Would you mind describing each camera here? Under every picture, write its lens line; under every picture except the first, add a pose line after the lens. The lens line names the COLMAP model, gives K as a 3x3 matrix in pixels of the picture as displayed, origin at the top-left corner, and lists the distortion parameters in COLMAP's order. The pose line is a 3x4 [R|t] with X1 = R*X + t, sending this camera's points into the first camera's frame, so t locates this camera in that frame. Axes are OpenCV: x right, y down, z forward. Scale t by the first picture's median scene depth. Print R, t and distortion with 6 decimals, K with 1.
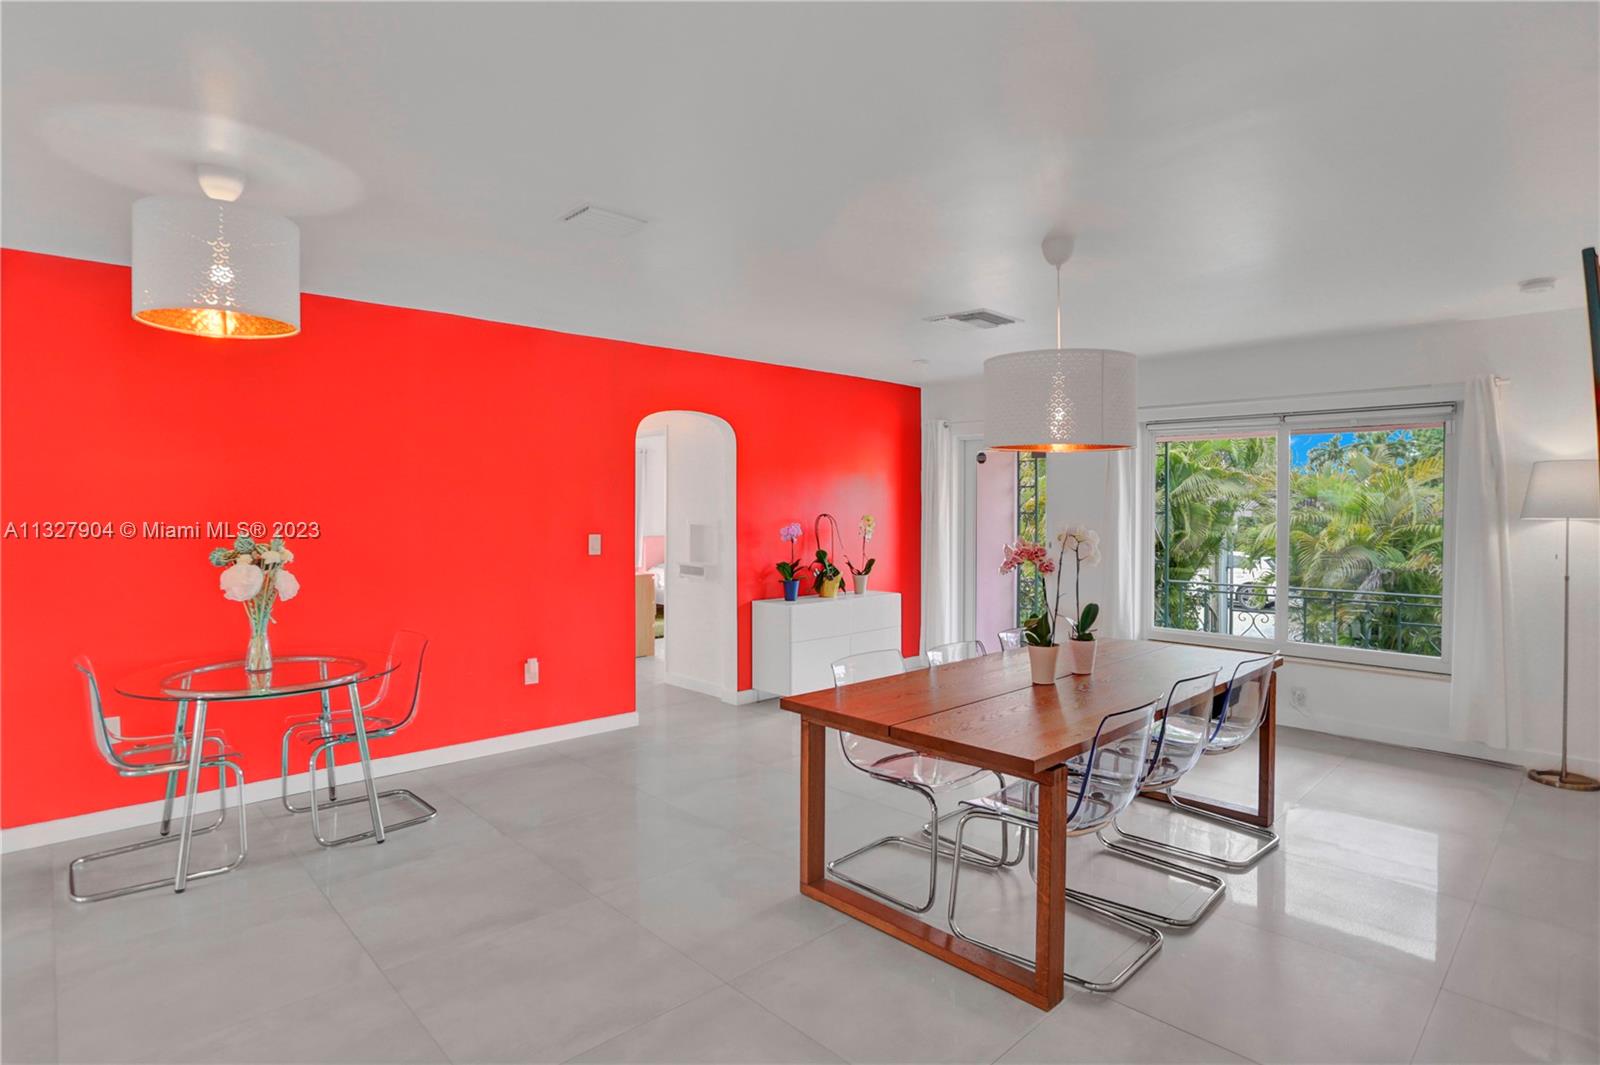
lens RADIAL K [[814.4, 0, 805.2], [0, 814.4, 513.6], [0, 0, 1]] dist [-0.047671, 0.010674]
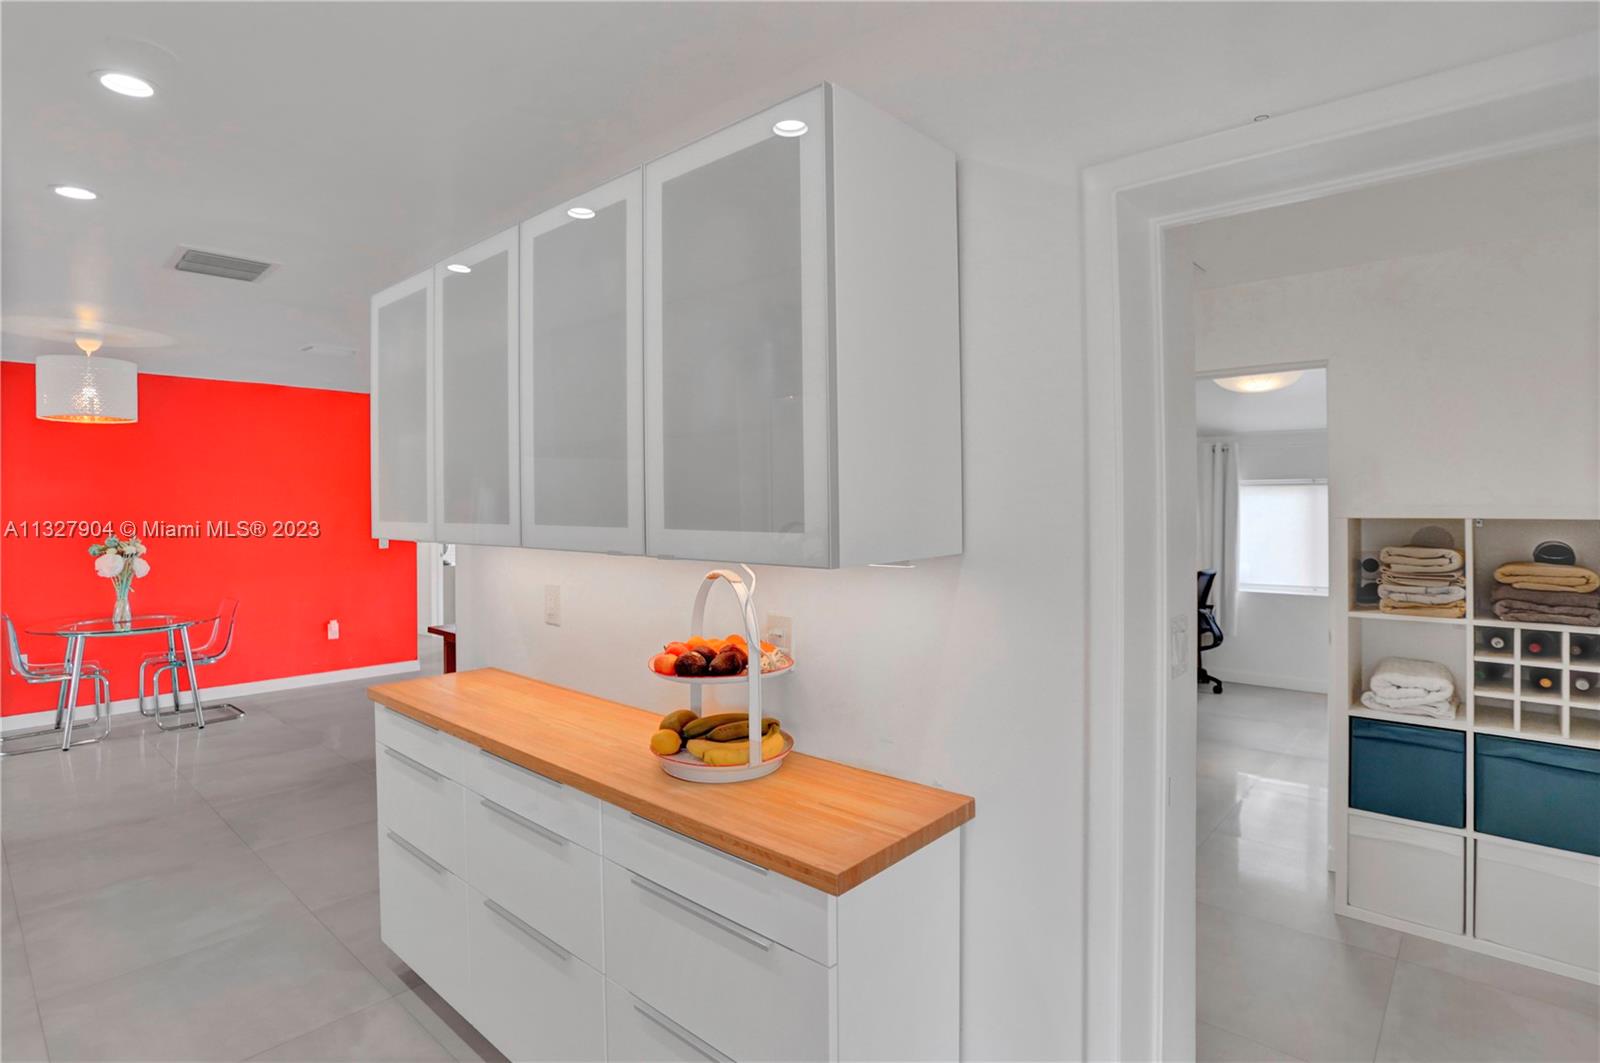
lens RADIAL K [[814.4, 0, 814.8], [0, 814.4, 501.9], [0, 0, 1]] dist [-0.047671, 0.010674]
pose [[0.995687, -0.012811, 0.091888, 0.530913], [0.013604, 0.999875, -0.008017, -0.008650], [-0.091774, 0.009232, 0.995737, -0.671642]]
